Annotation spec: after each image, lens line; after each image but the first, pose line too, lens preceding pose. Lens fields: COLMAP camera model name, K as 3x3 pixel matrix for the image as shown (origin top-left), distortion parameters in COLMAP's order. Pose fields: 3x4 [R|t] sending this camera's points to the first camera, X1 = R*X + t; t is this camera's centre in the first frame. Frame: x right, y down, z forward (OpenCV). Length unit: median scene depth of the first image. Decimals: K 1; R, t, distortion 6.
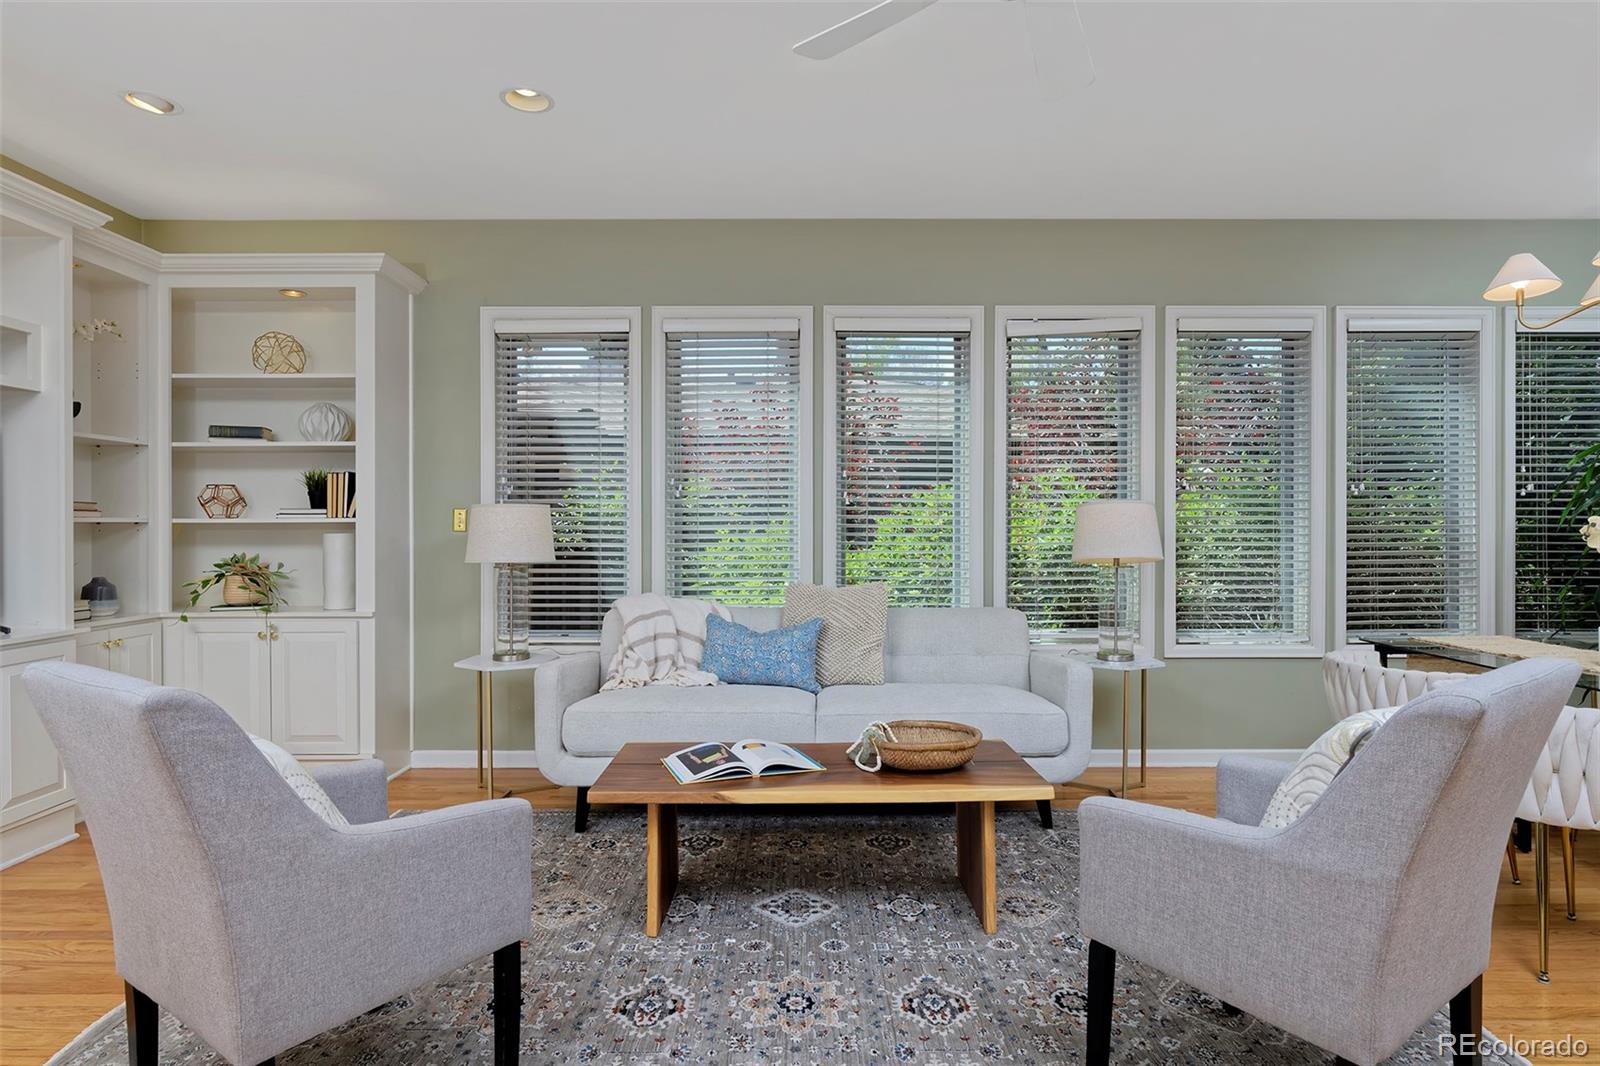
lens RADIAL K [[843.6, 0, 796.8], [0, 843.6, 531.0], [0, 0, 1]] dist [-0.005403, 0.000534]
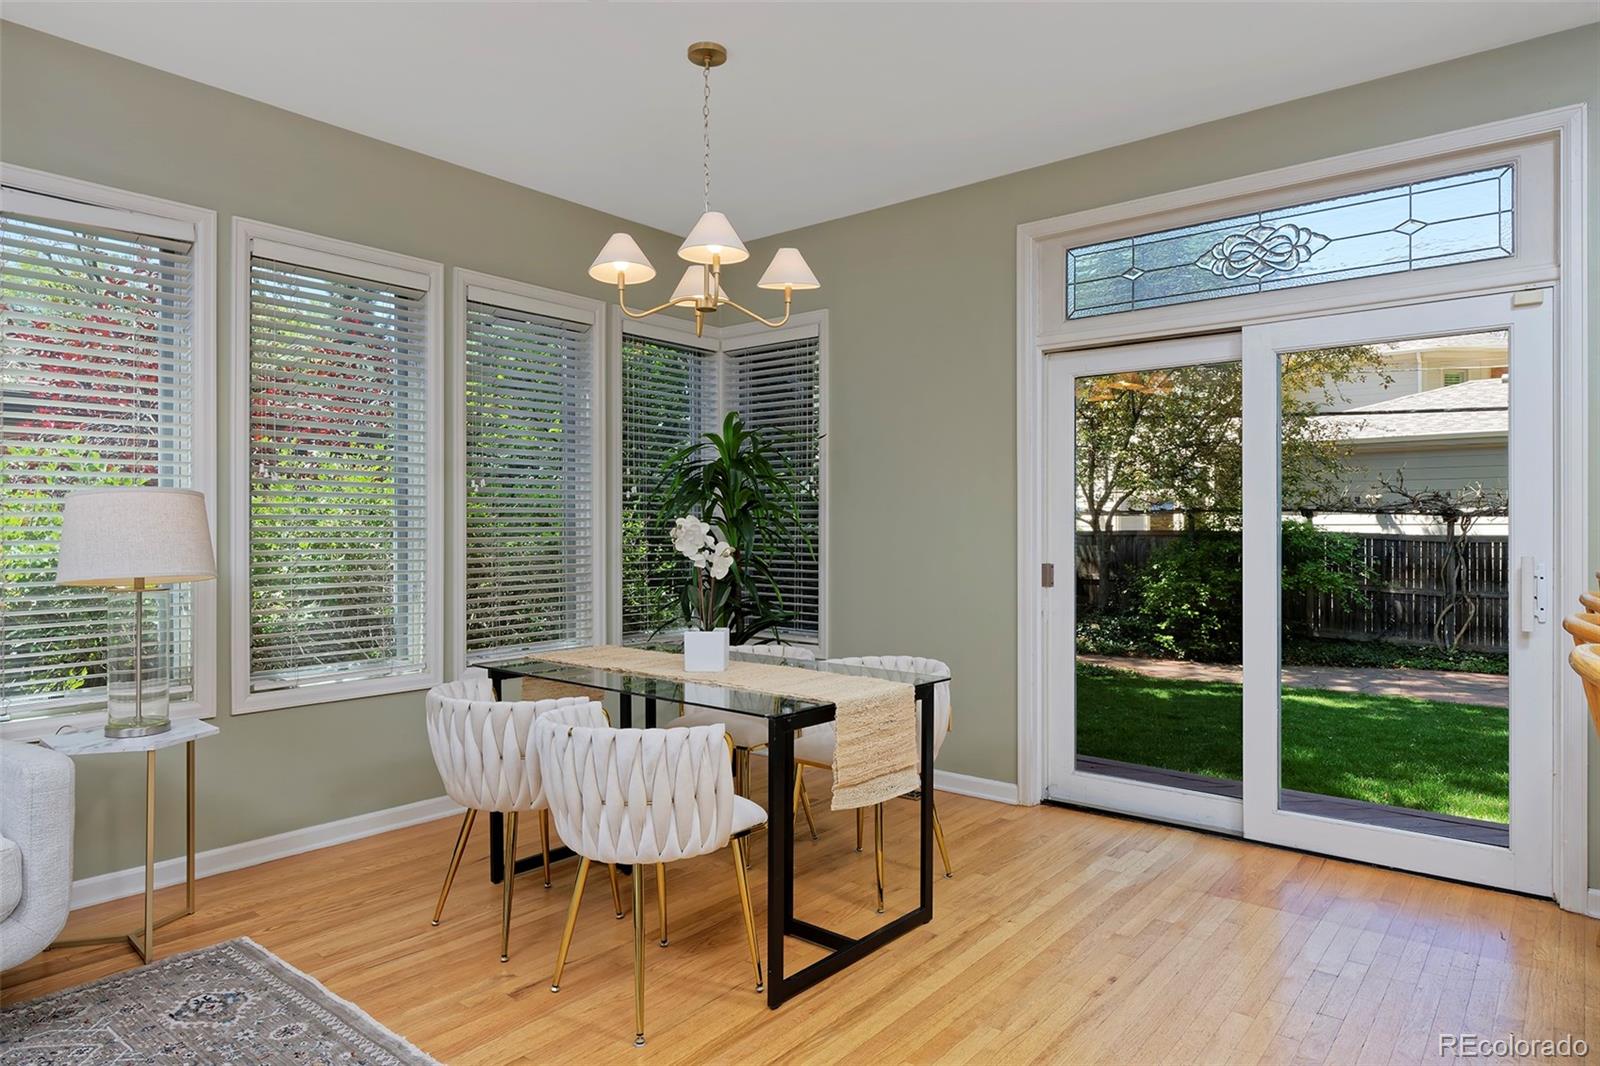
lens RADIAL K [[969.4, 0, 800.0], [0, 969.4, 533.0], [0, 0, 1]] dist [-0.002653, -0.000736]
pose [[0.636985, -0.001355, 0.770875, 0.124602], [0.002849, 0.999996, -0.000596, 0.000173], [-0.770871, 0.002575, 0.636986, 0.128969]]
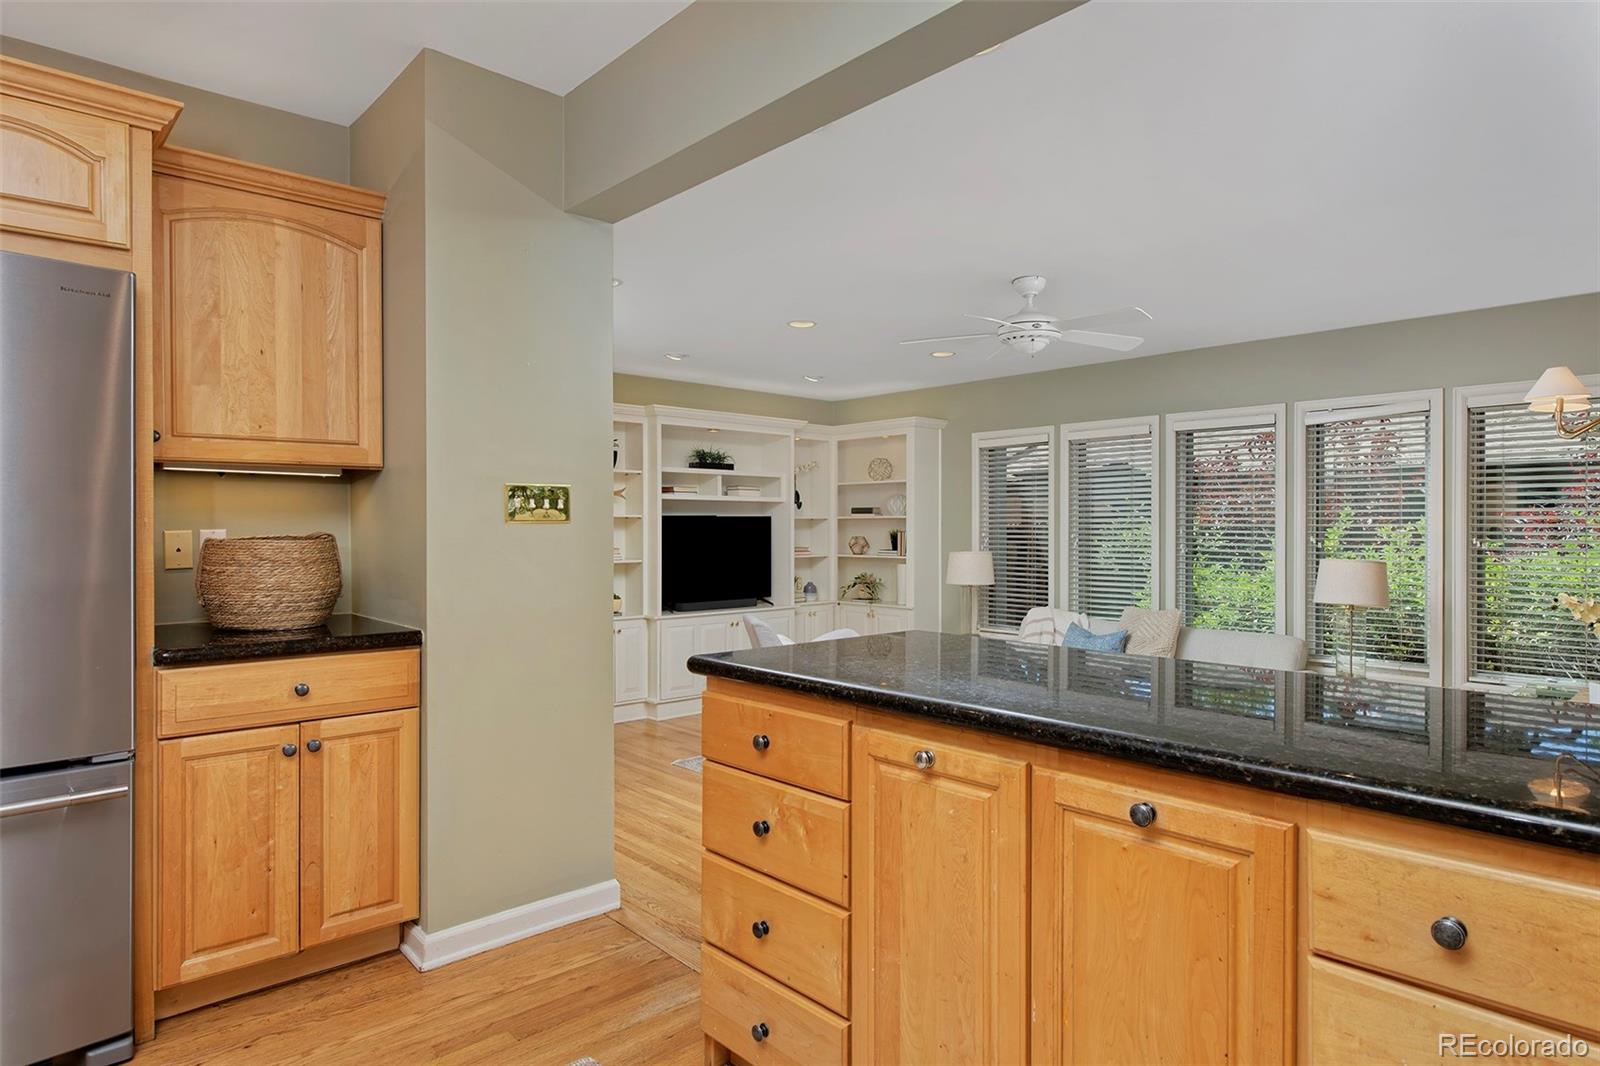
lens RADIAL K [[920.7, 0, 794.7], [0, 920.7, 523.6], [0, 0, 1]] dist [0.001118, -0.000034]
pose [[0.666938, -0.000992, -0.745112, 0.843549], [-0.003258, 0.999986, -0.004248, -0.079012], [0.745106, 0.005261, 0.666925, -0.559407]]
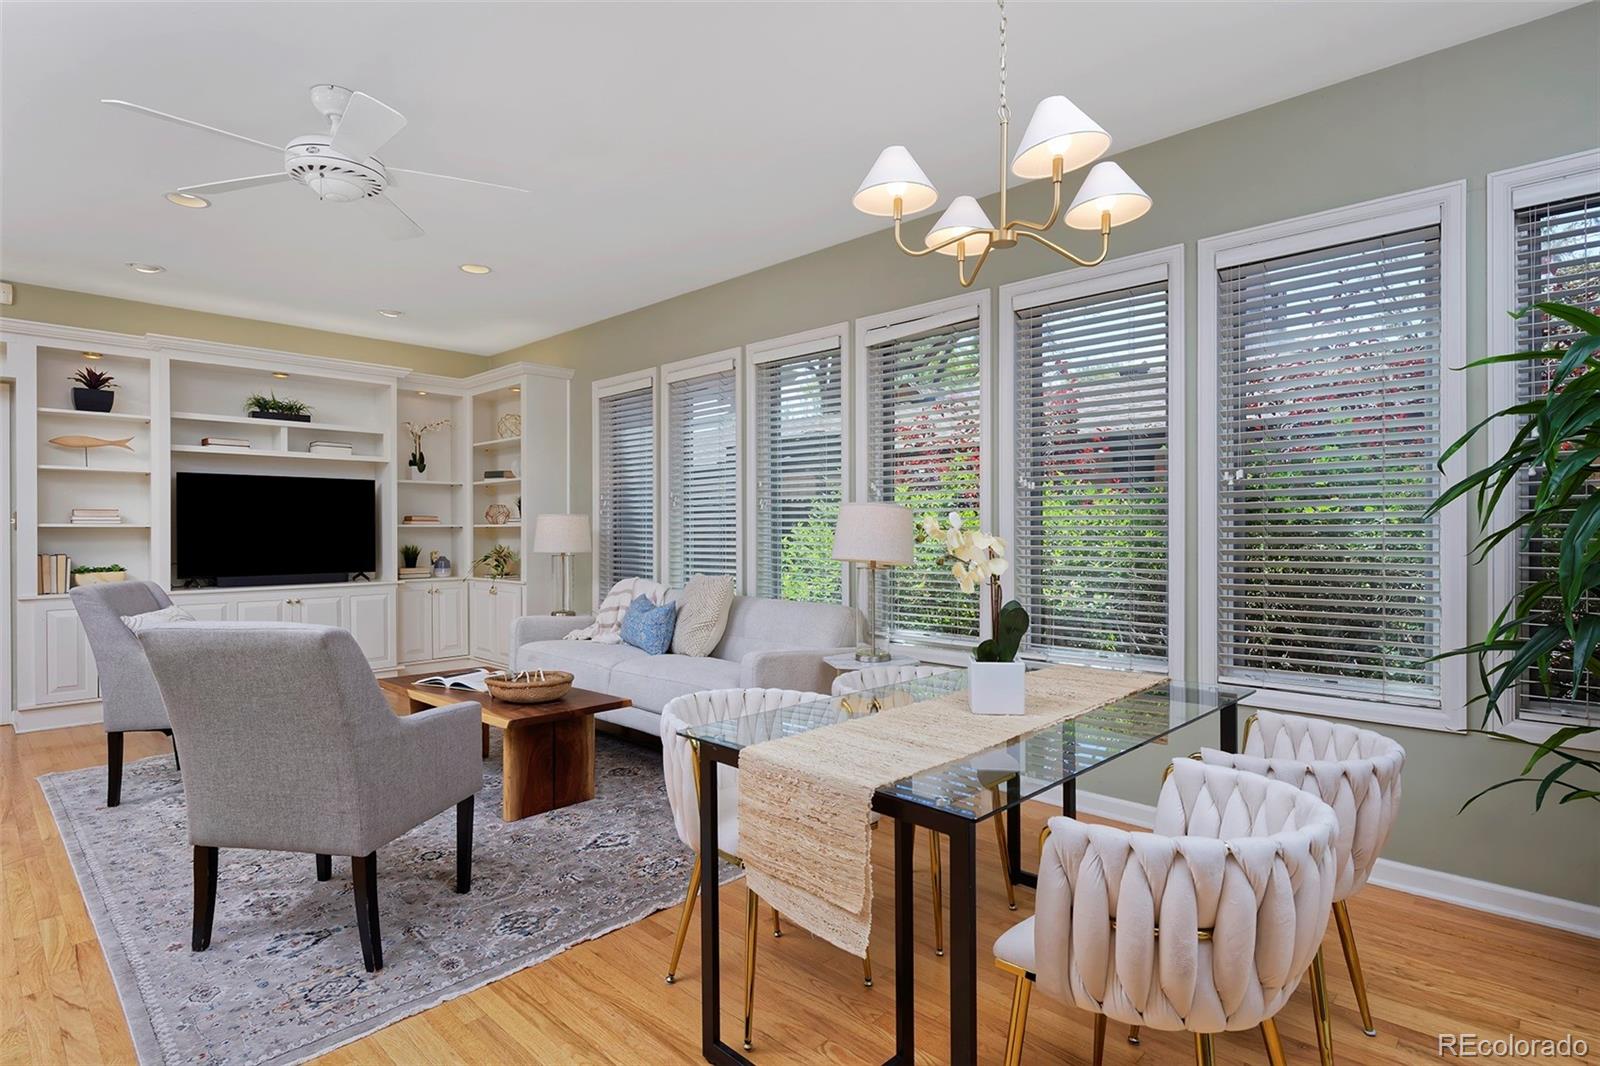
lens RADIAL K [[821.9, 0, 805.4], [0, 821.9, 529.5], [0, 0, 1]] dist [-0.003864, -0.000492]
pose [[0.719166, 0.000481, -0.694839, 0.983699], [-0.000197, 1.000000, 0.000488, -0.004796], [0.694839, -0.000214, 0.719166, 0.233004]]
